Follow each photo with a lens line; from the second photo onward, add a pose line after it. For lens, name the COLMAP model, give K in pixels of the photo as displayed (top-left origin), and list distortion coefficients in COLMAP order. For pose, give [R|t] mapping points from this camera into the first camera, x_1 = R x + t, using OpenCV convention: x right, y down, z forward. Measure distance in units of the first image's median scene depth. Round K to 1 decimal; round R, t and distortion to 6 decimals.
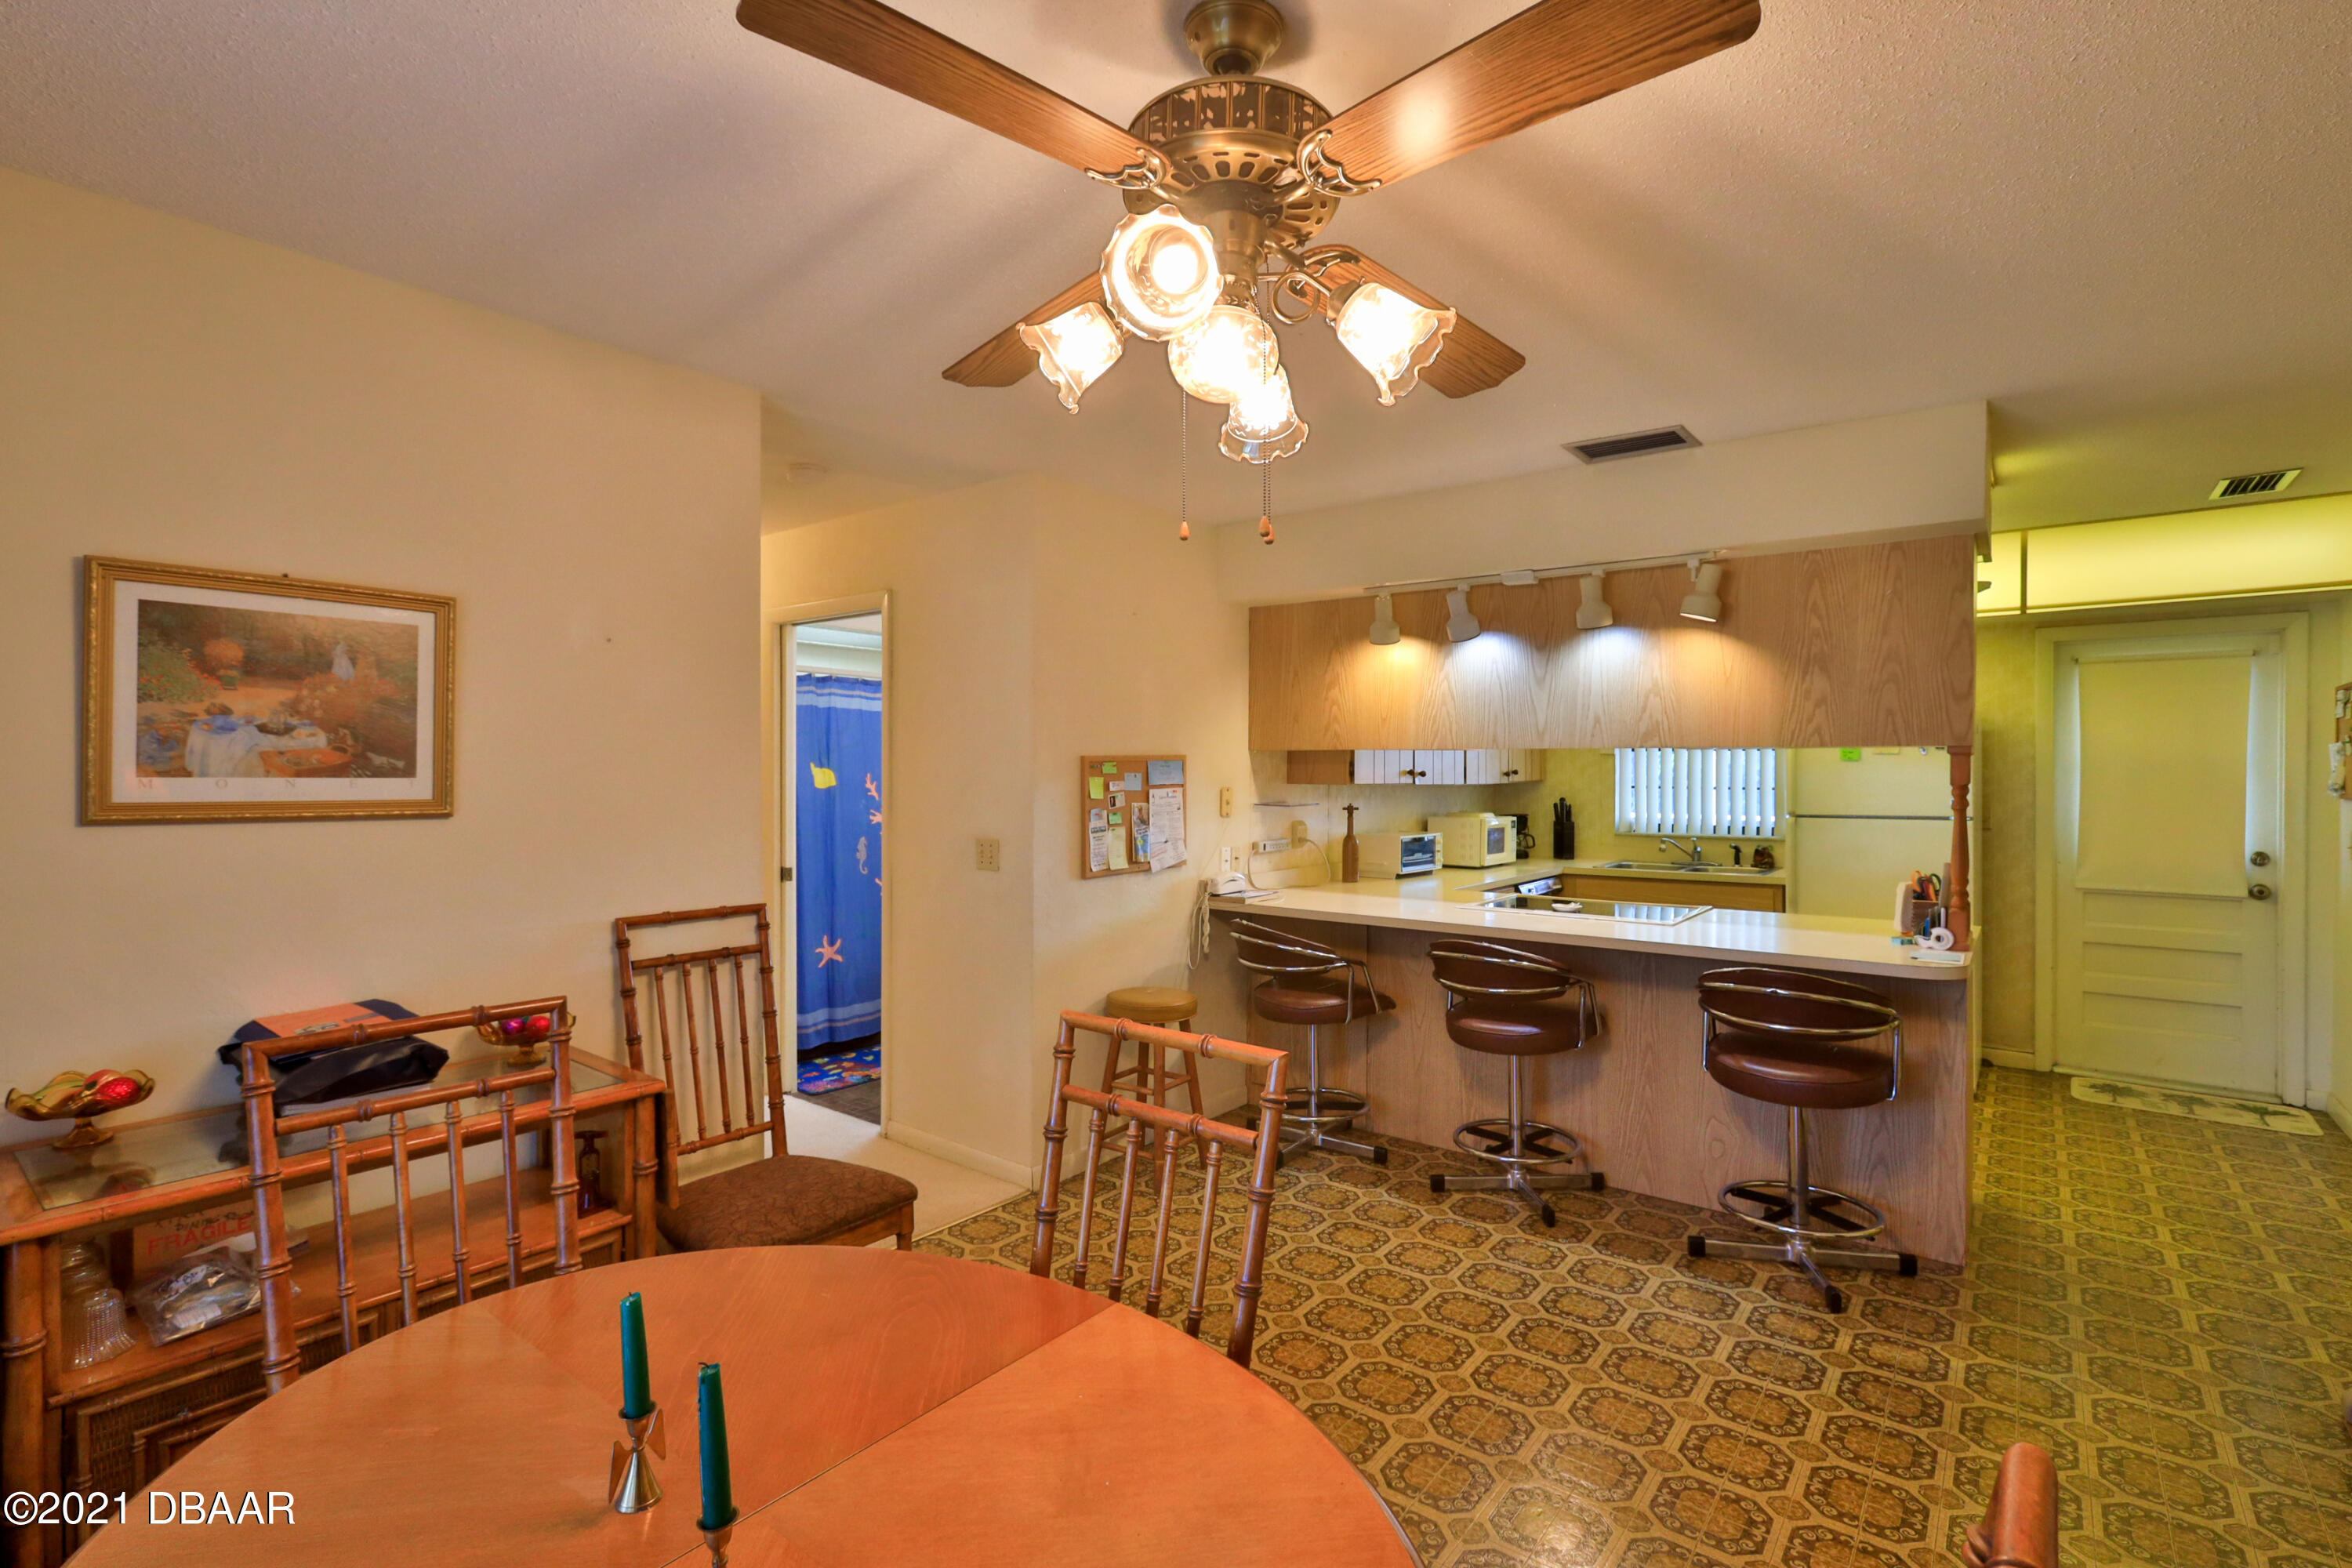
lens RADIAL K [[1089.0, 0, 1181.0], [0, 1089.0, 788.4], [0, 0, 1]] dist [0.000161, 0.001936]
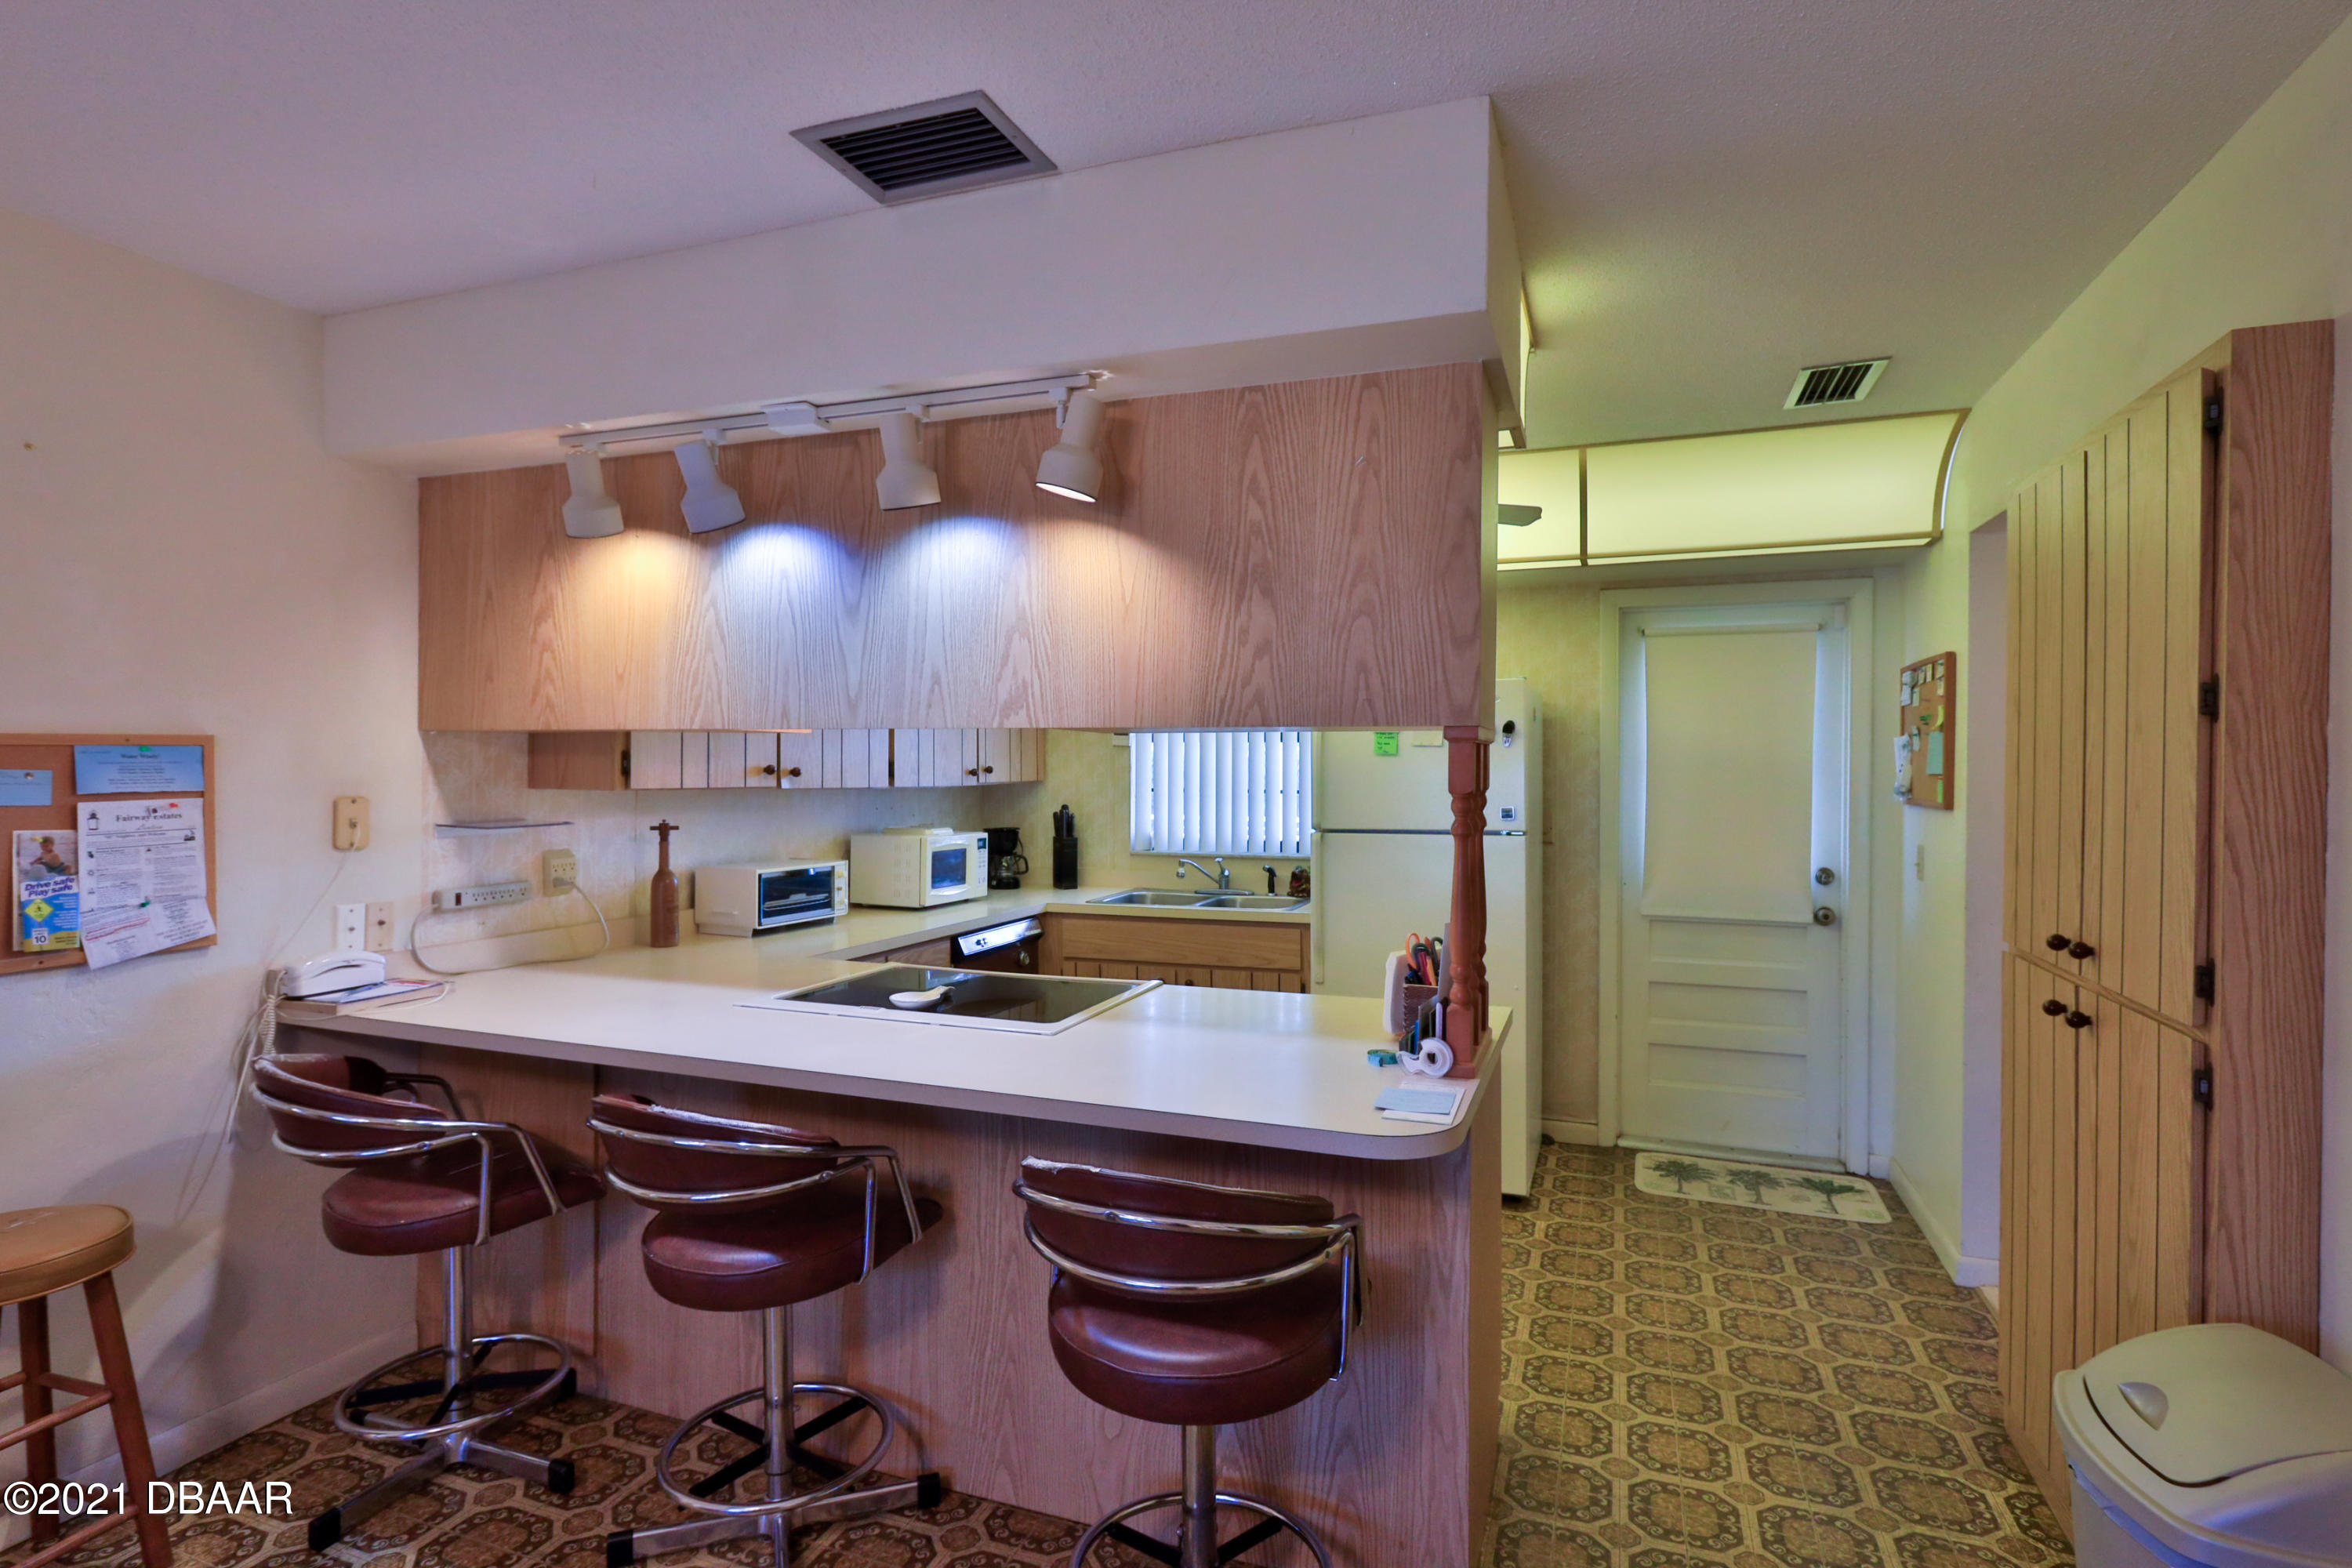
lens RADIAL K [[1185.6, 0, 1177.6], [0, 1185.6, 795.2], [0, 0, 1]] dist [-0.007819, -0.001999]
pose [[0.953746, -0.004501, 0.300579, 0.305577], [0.002404, 0.999970, 0.007343, -0.005719], [-0.300603, -0.006281, 0.953729, 0.355953]]
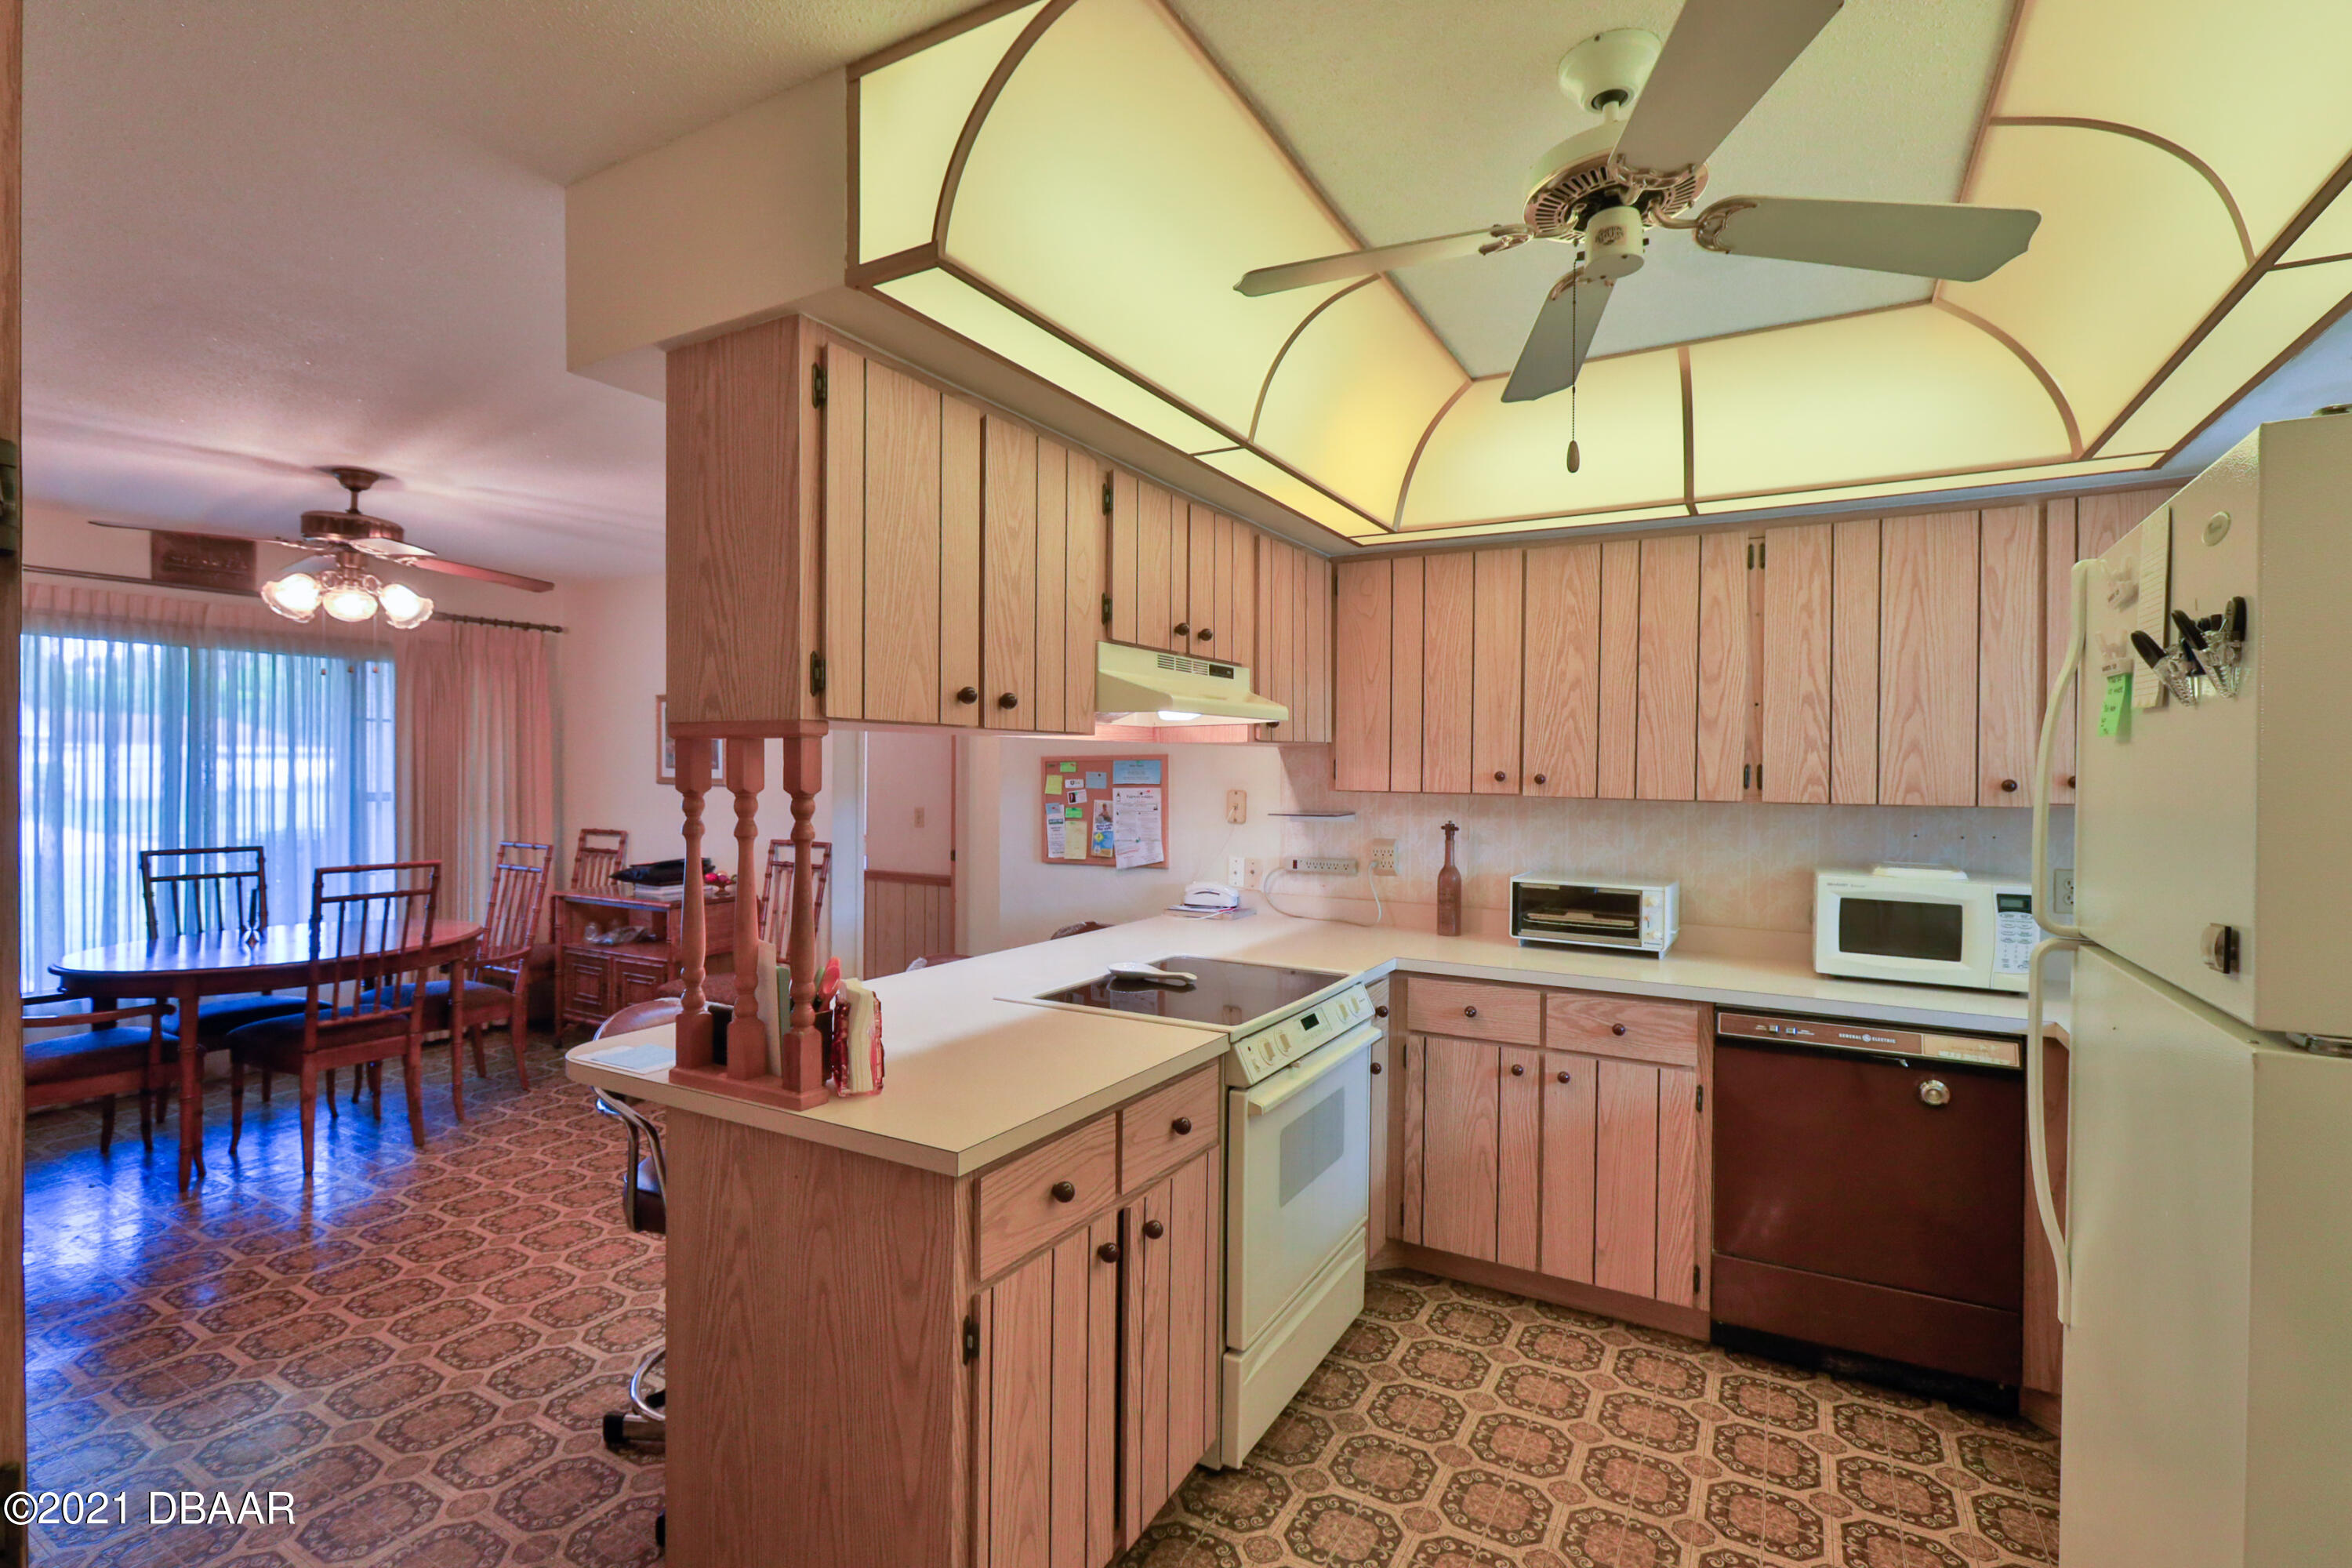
lens RADIAL K [[1089.0, 0, 1162.1], [0, 1089.0, 781.5], [0, 0, 1]] dist [0.000161, 0.001936]
pose [[0.132396, -0.001906, -0.991195, 1.065639], [-0.033832, 0.999407, -0.006440, -0.000241], [0.990619, 0.034387, 0.132253, 0.961070]]
